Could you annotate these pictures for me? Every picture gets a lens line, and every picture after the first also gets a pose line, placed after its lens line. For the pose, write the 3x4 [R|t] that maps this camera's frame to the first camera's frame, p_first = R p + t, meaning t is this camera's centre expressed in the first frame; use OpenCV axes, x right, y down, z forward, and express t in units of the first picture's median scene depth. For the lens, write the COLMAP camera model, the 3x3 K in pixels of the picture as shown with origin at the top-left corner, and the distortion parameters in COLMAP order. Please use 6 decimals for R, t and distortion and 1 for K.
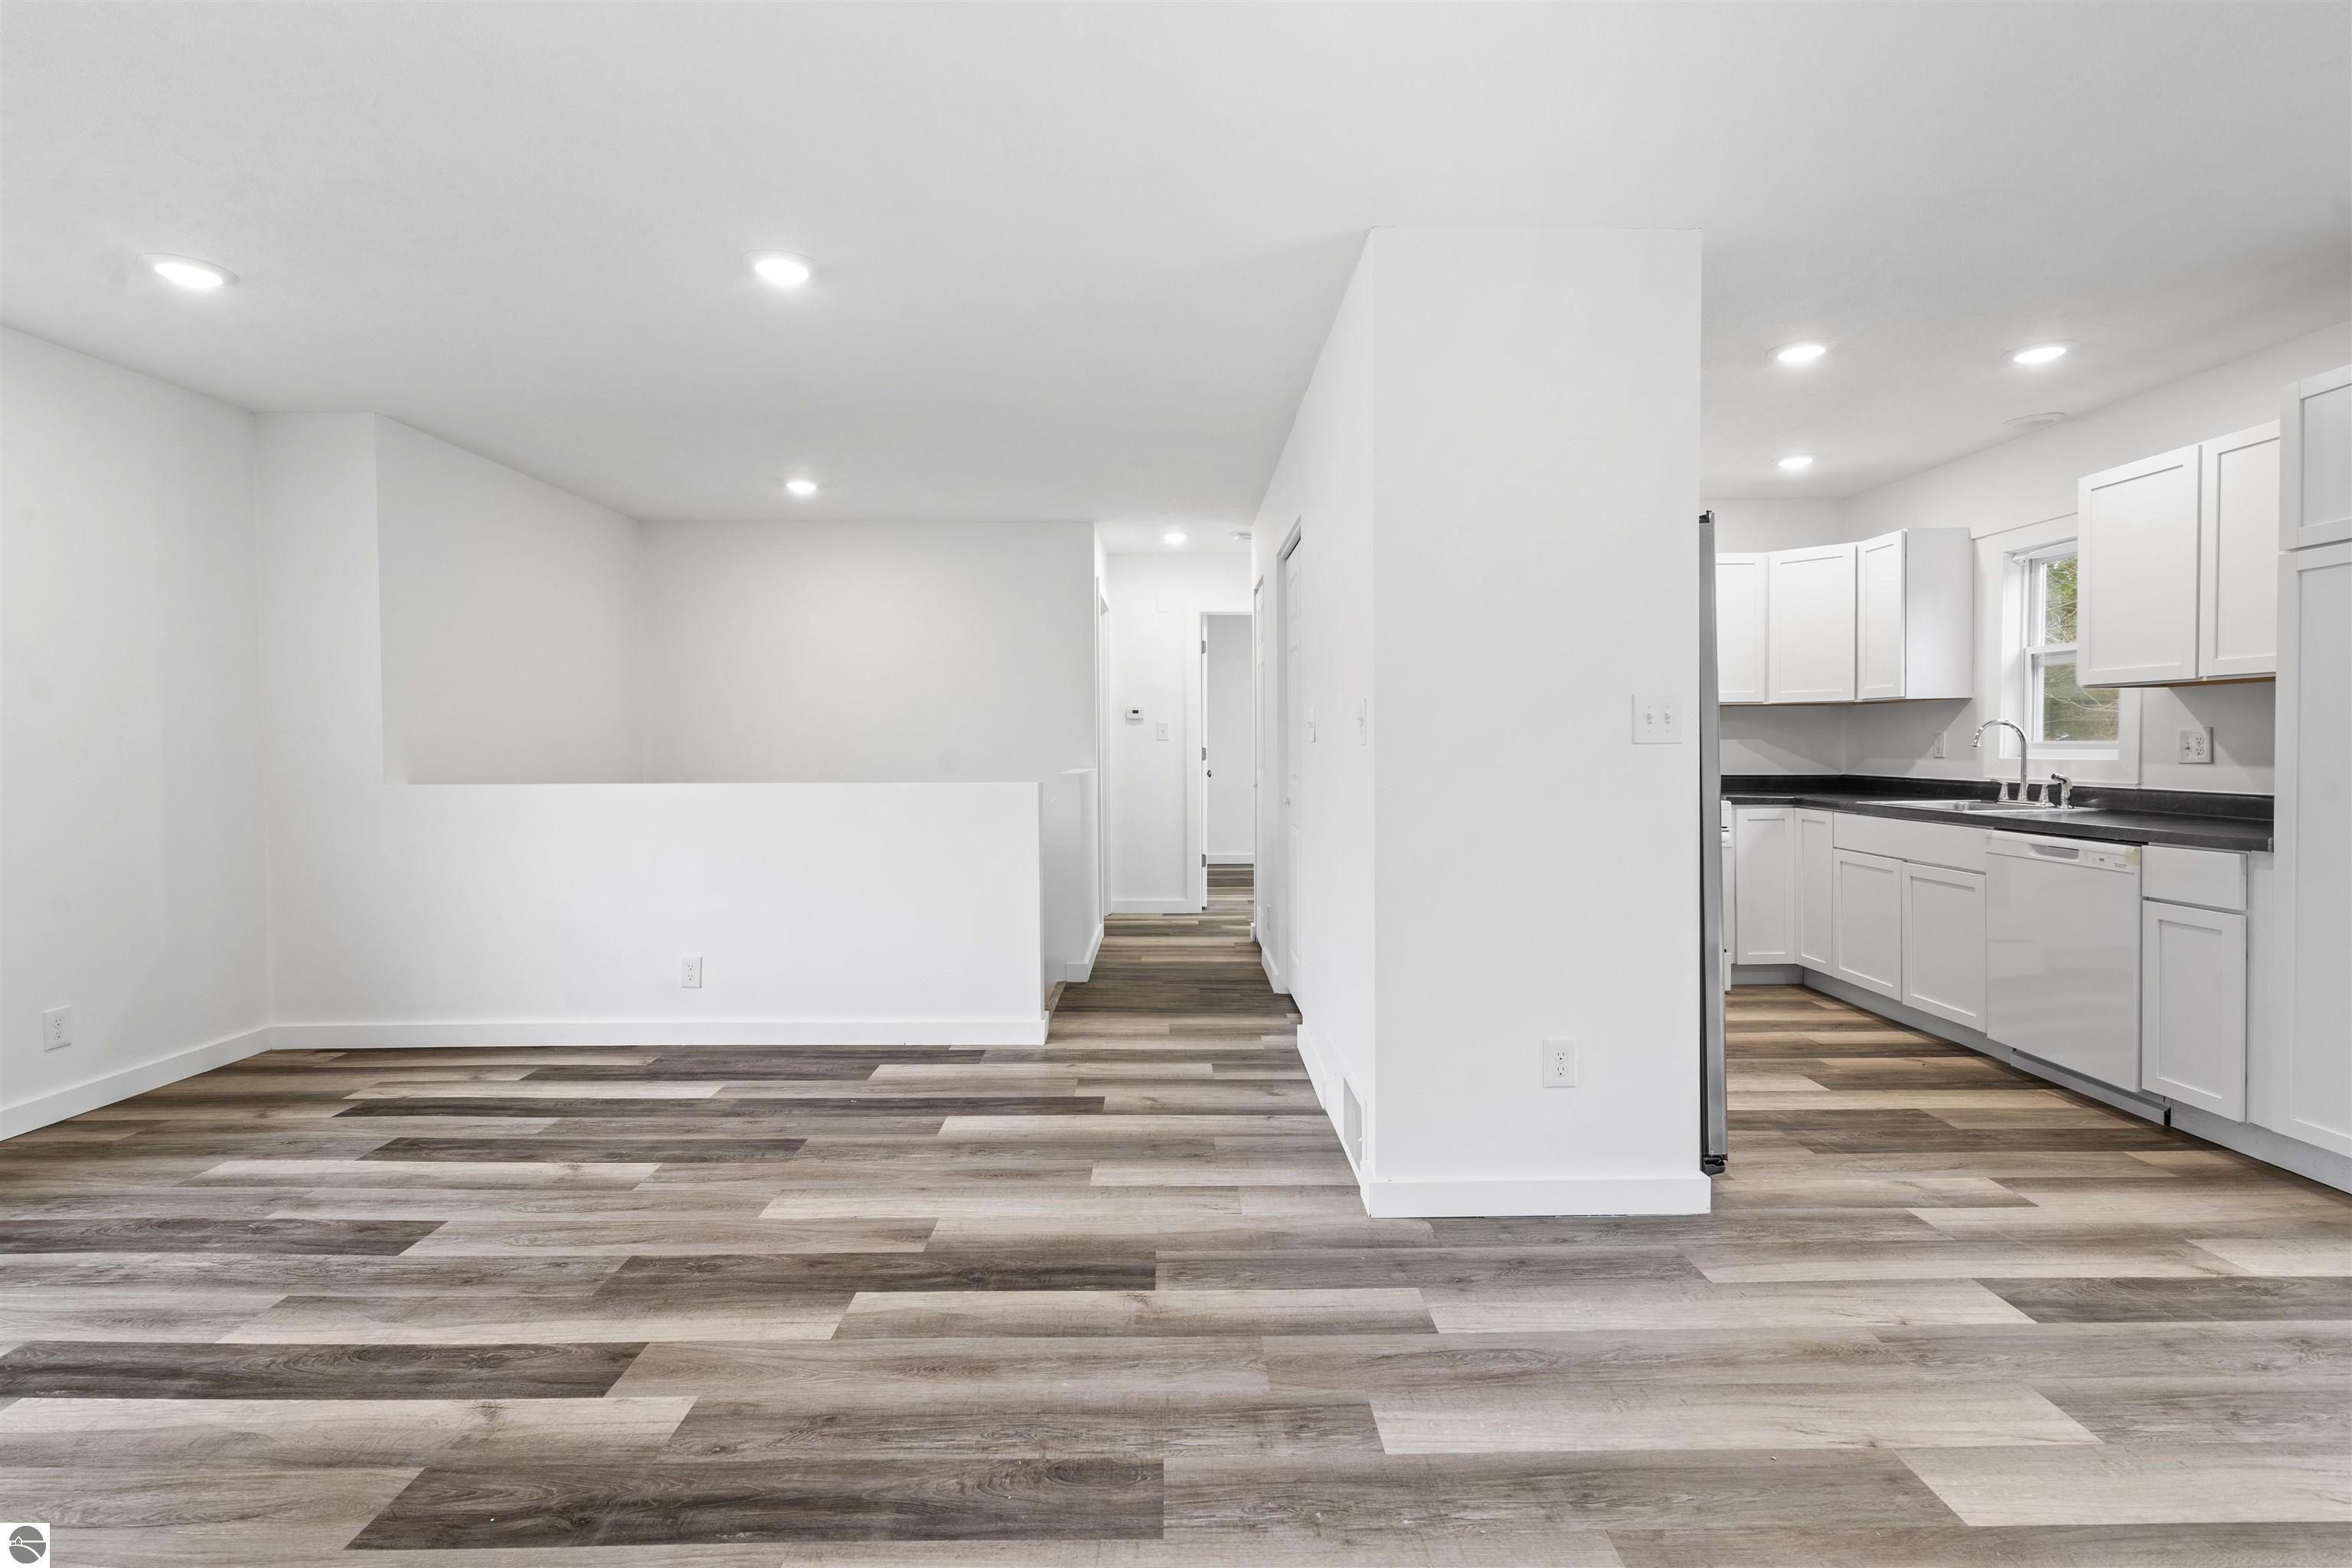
lens RADIAL K [[1079.3, 0, 1175.9], [0, 1079.3, 743.2], [0, 0, 1]] dist [-0.002100, 0.000480]
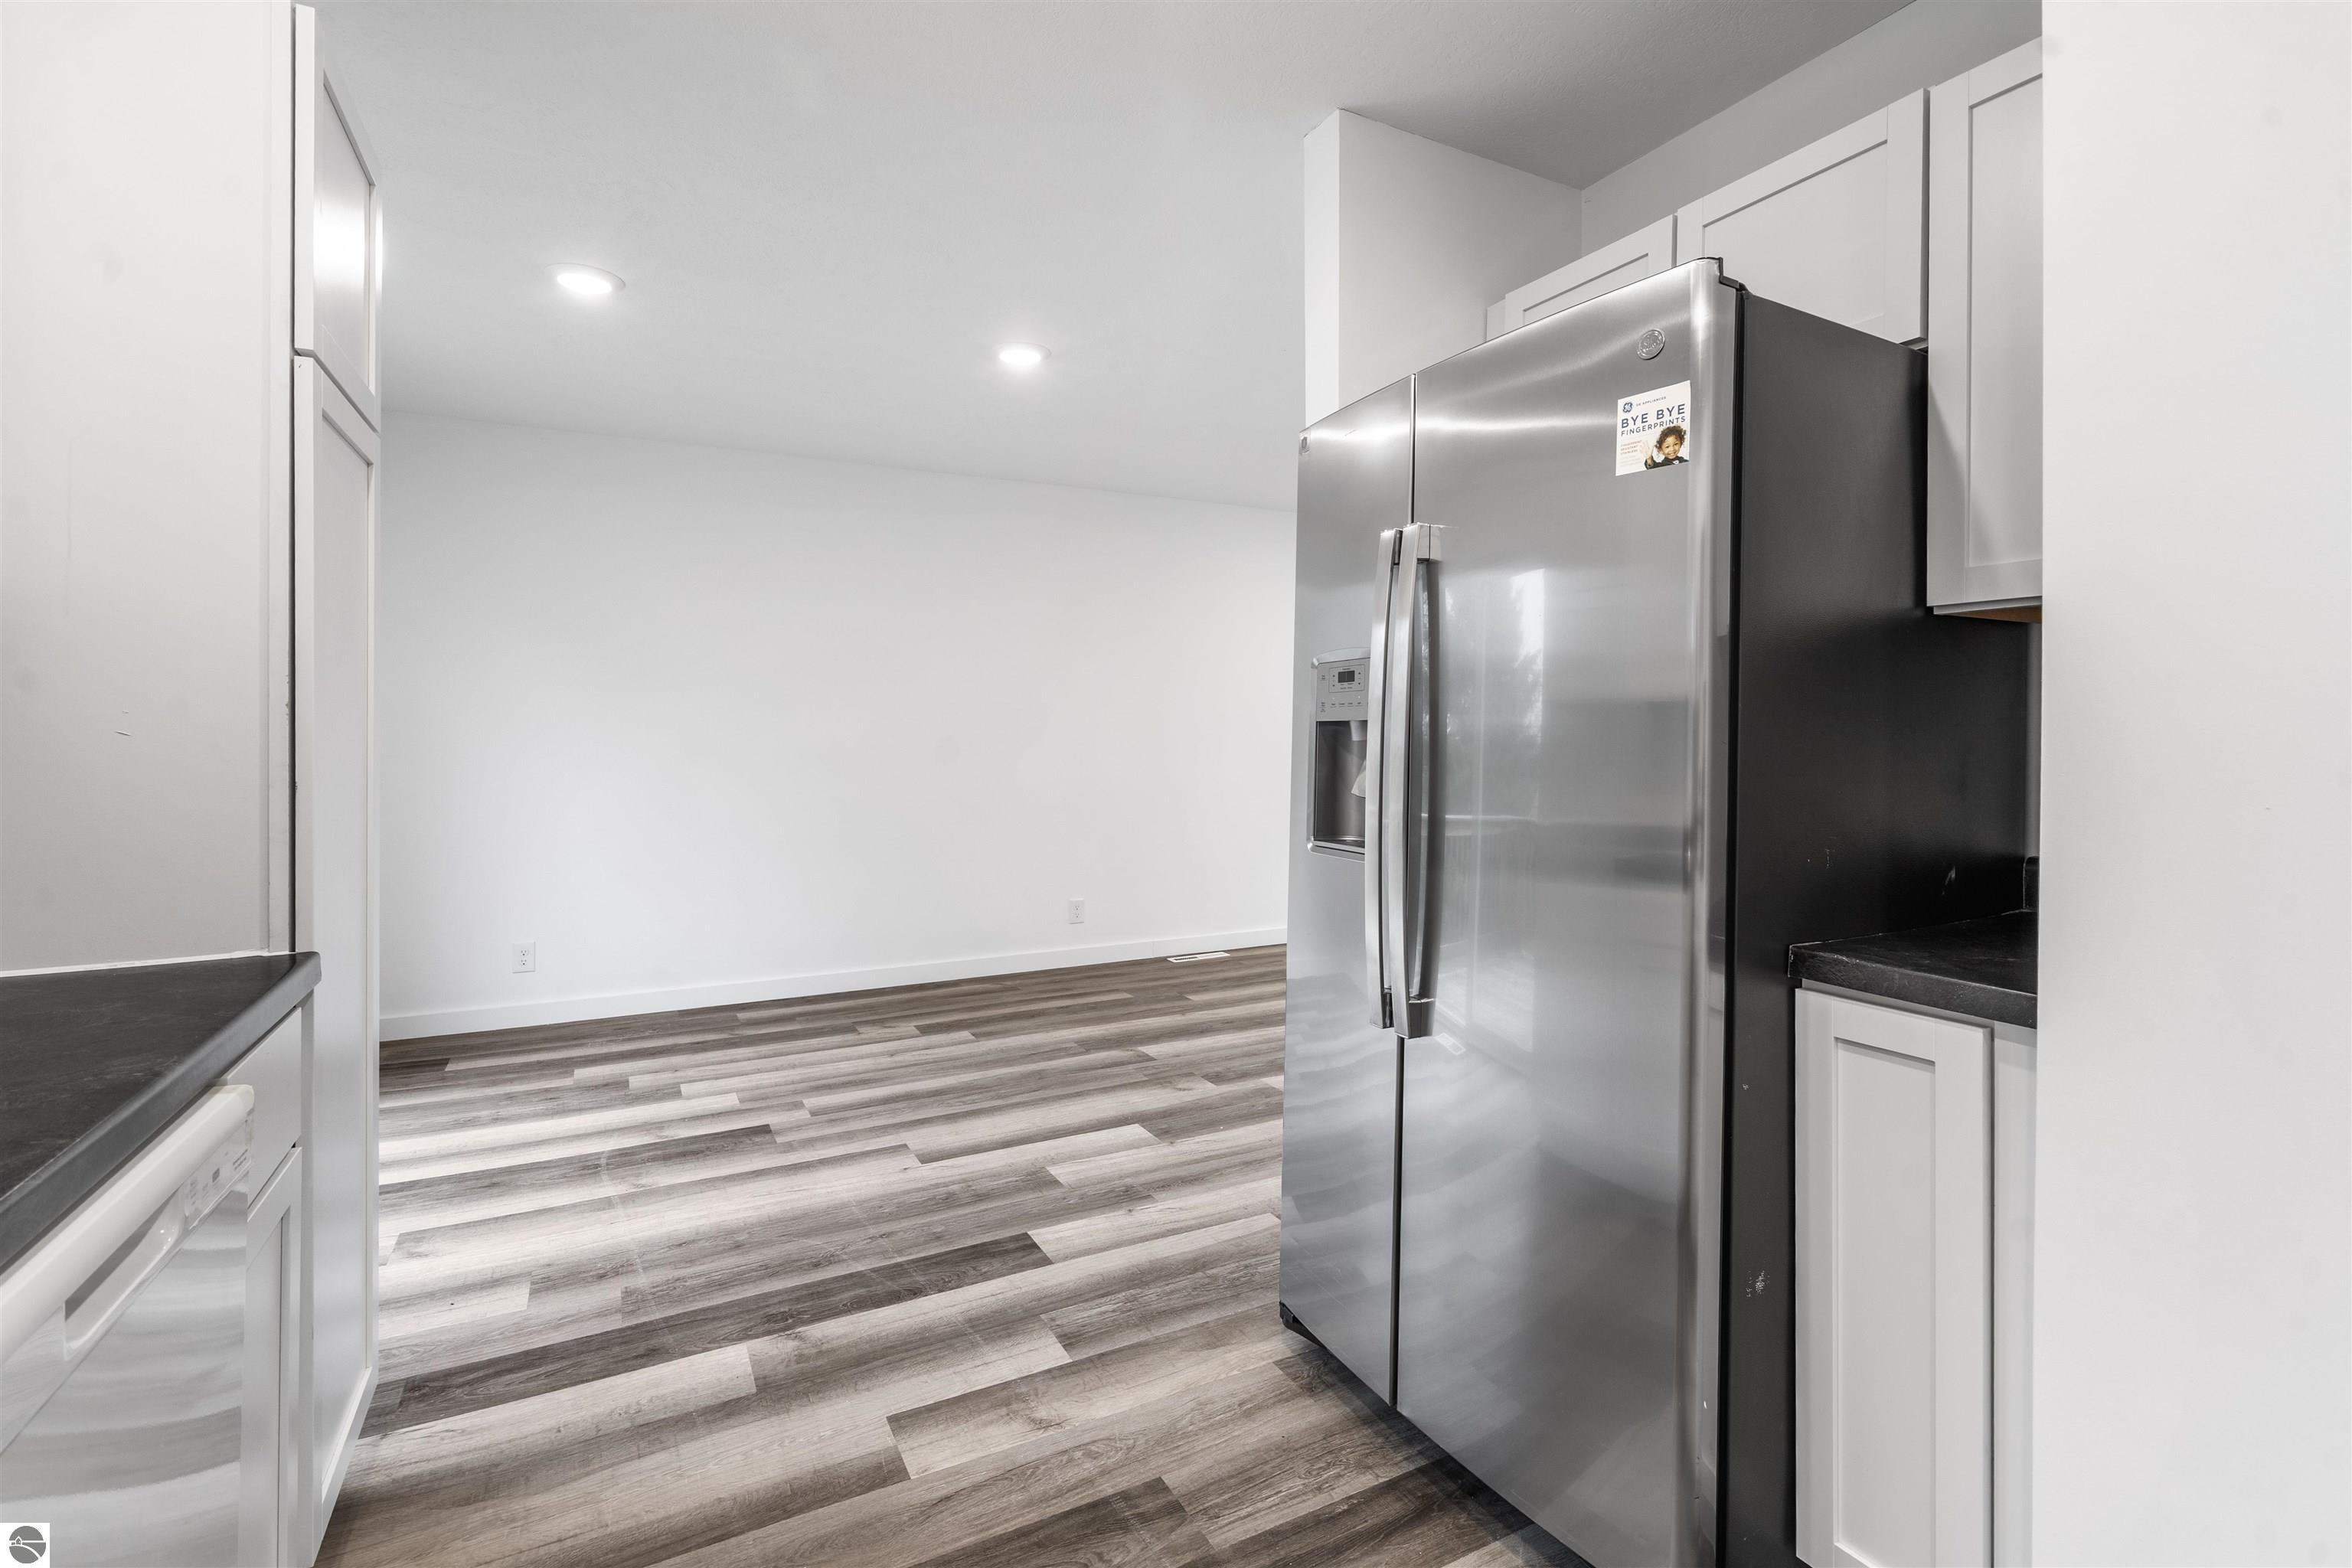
lens RADIAL K [[1079.3, 0, 1175.9], [0, 1079.3, 743.2], [0, 0, 1]] dist [-0.002100, 0.000480]
pose [[-0.892211, 0.010123, -0.451506, 1.140445], [0.006429, 0.999932, 0.009715, -0.007179], [0.451574, 0.005765, -0.892215, 2.049991]]
